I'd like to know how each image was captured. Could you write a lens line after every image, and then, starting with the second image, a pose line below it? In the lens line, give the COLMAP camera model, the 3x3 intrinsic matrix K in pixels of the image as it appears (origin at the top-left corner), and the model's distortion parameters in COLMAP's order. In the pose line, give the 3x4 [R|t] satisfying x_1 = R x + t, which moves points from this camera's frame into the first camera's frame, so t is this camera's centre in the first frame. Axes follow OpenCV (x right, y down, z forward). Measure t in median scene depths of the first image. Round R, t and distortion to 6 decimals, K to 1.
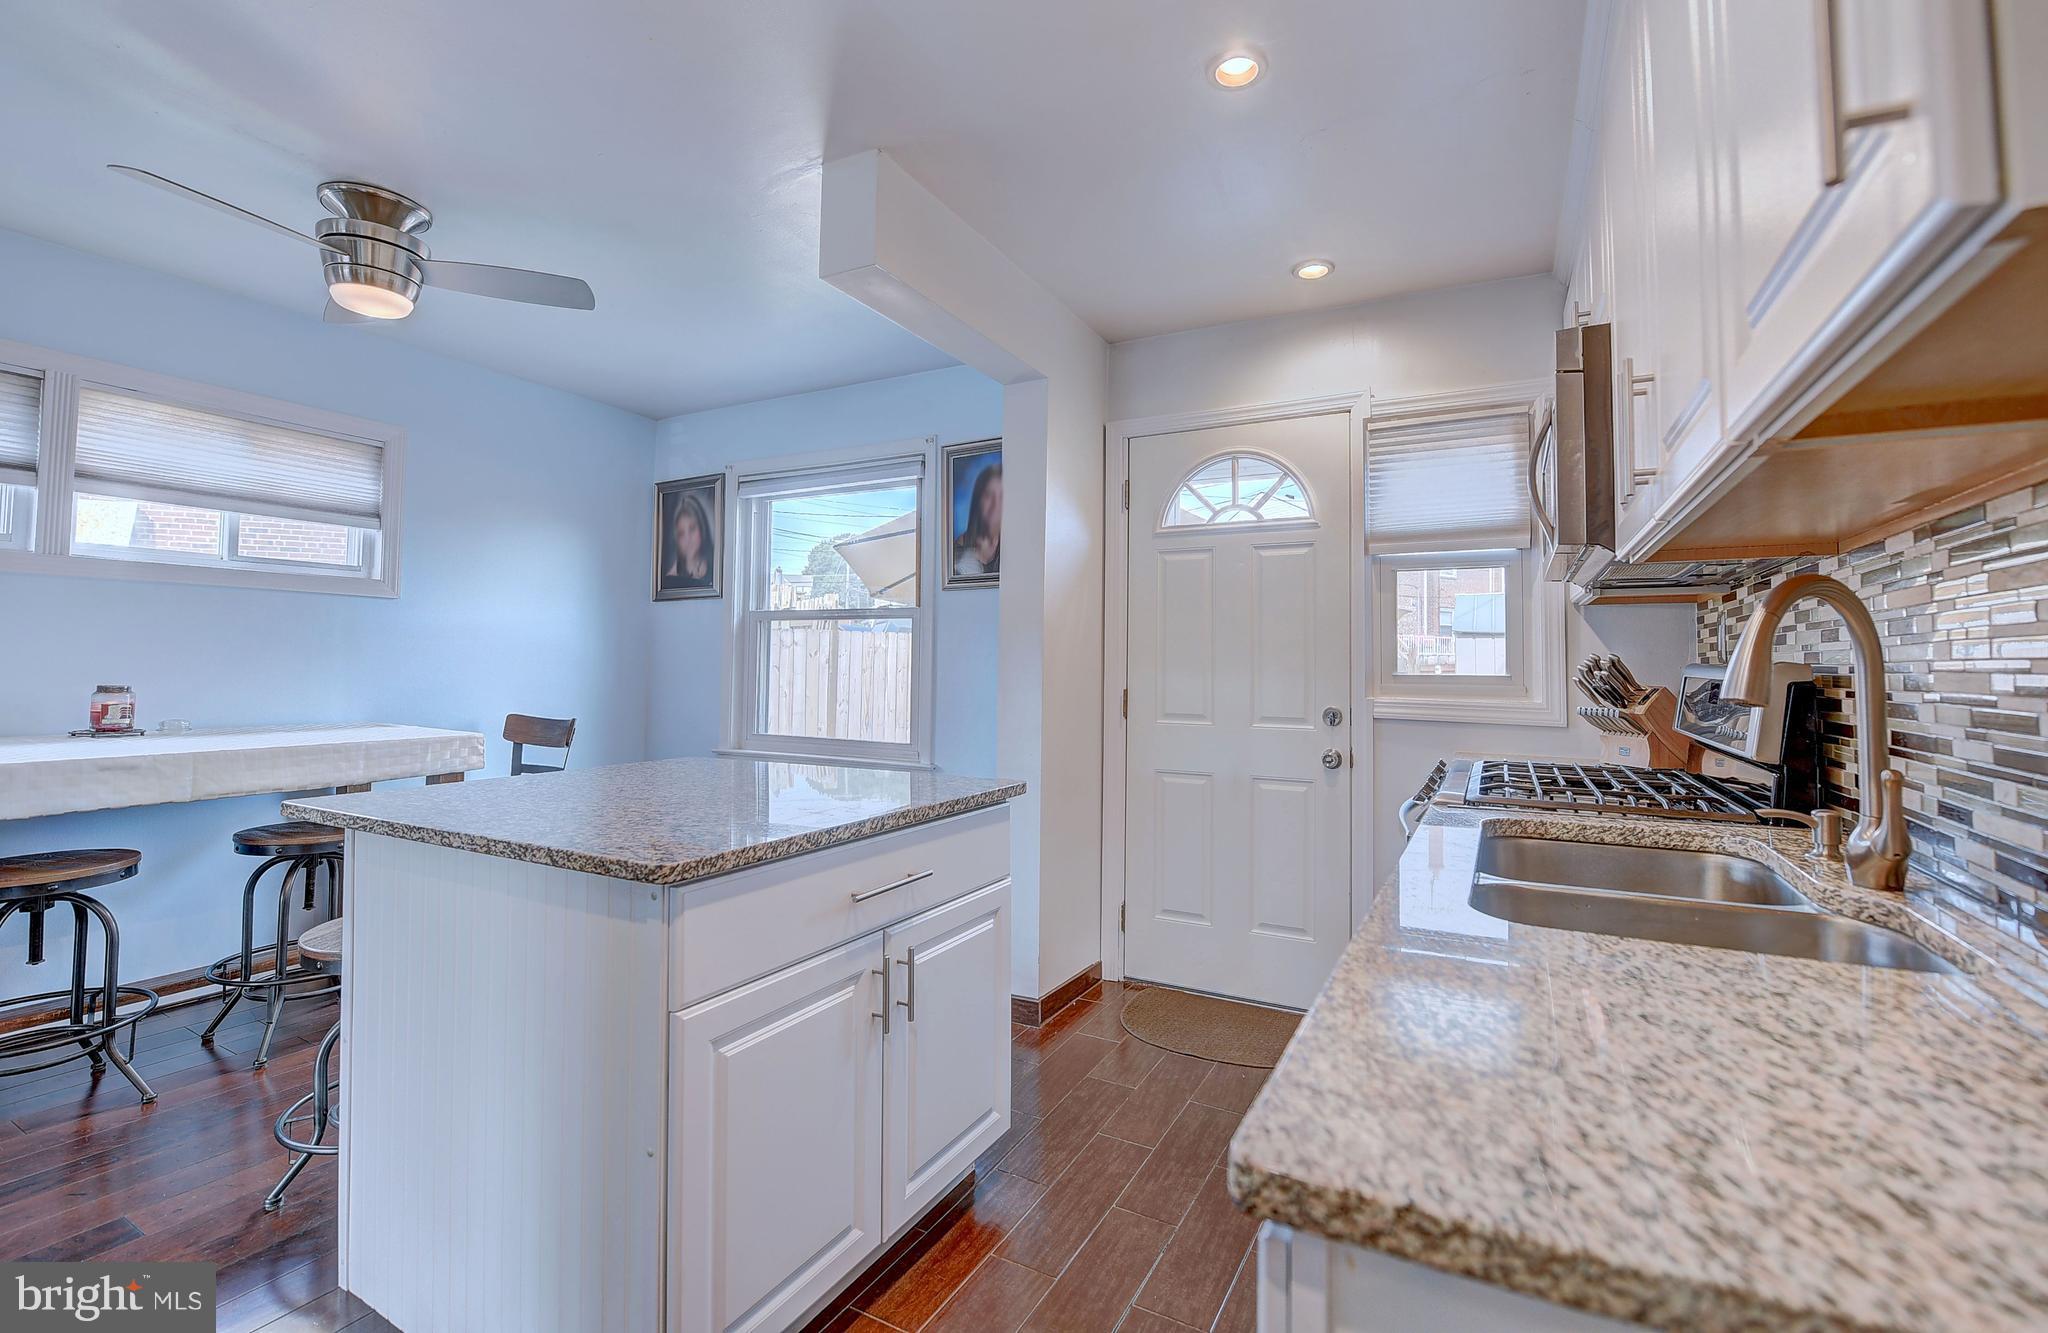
lens RADIAL K [[867.6, 0, 1074.4], [0, 867.6, 636.2], [0, 0, 1]] dist [-0.001414, -0.000055]
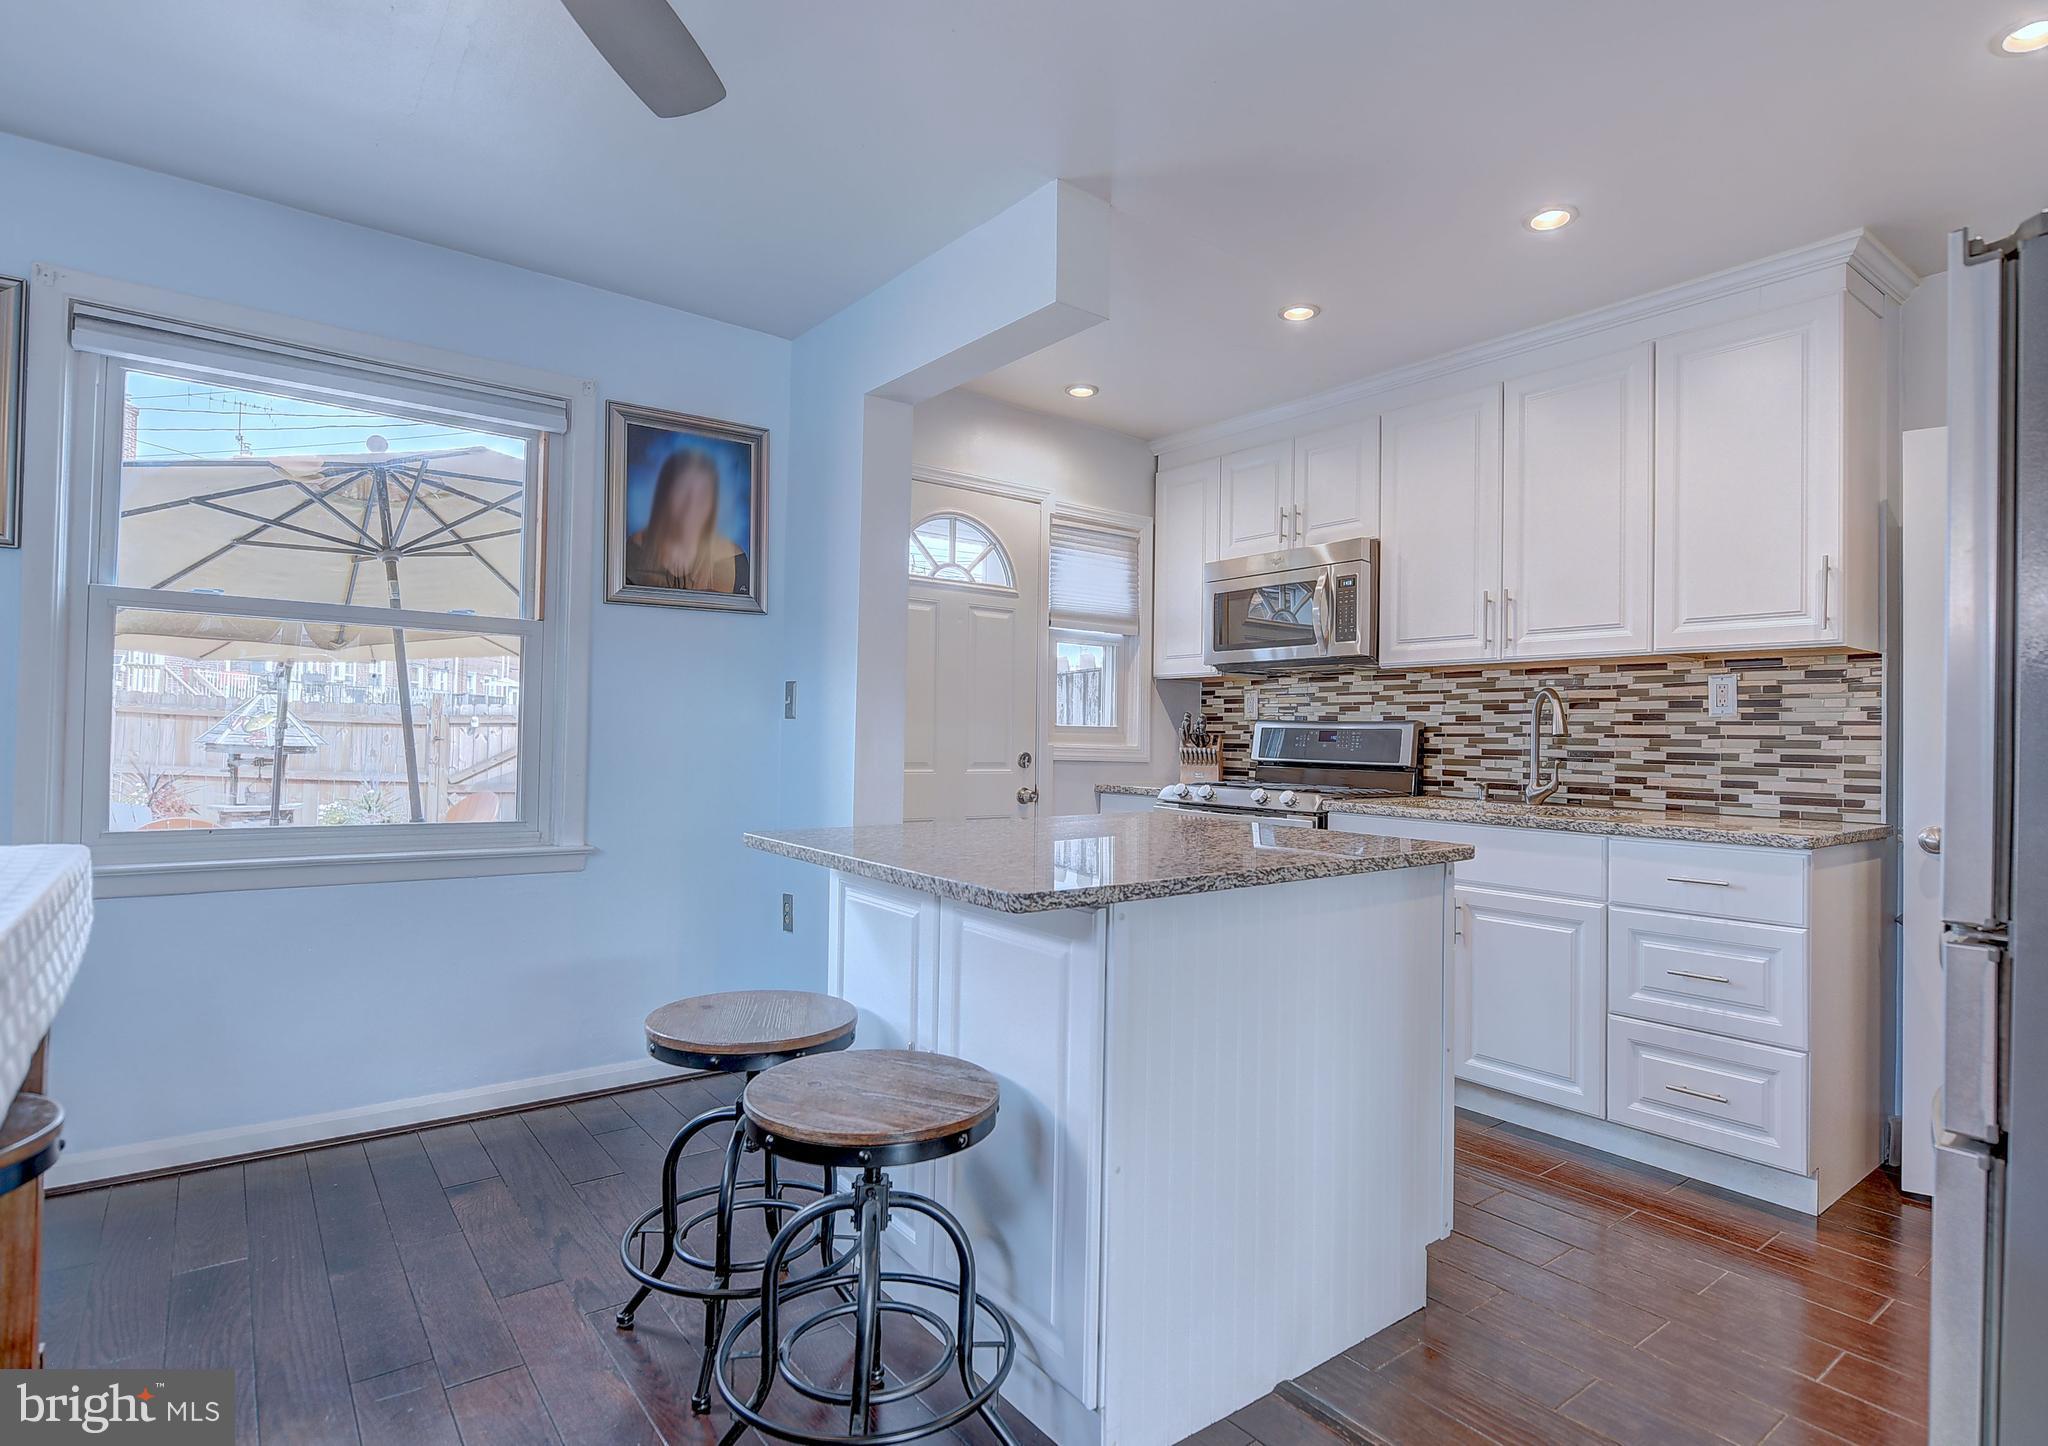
lens RADIAL K [[1052.7, 0, 1054.0], [0, 1052.7, 727.5], [0, 0, 1]] dist [-0.001760, -0.001758]
pose [[0.413713, 0.005961, 0.910388, -0.959313], [-0.045771, 0.998850, 0.014260, 0.025283], [-0.909256, -0.047569, 0.413510, 0.360157]]
